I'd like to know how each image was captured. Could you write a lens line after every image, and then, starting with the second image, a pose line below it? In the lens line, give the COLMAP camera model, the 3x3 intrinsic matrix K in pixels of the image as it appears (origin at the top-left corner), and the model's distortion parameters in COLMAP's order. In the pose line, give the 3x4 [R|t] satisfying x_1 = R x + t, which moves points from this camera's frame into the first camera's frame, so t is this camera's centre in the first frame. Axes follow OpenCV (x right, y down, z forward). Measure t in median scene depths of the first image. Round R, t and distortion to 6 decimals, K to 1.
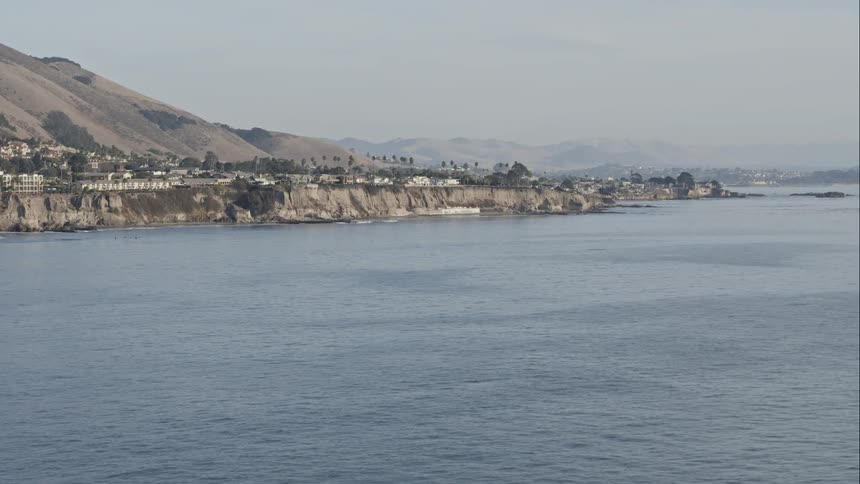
lens RADIAL K [[2266.0, 0, 430.0], [0, 2266.0, 242.0], [0, 0, 1]] dist [0.074997, 0.100455]
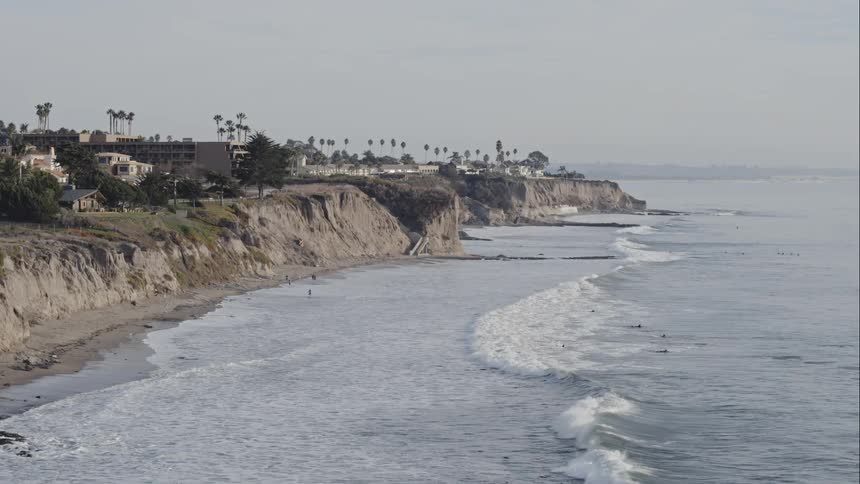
lens RADIAL K [[2266.0, 0, 430.0], [0, 2266.0, 242.0], [0, 0, 1]] dist [0.074997, 0.100455]
pose [[0.942447, 0.000191, 0.334355, -0.340712], [-0.000710, 0.999999, 0.001429, -0.004187], [-0.334355, -0.001584, 0.942446, 0.314506]]
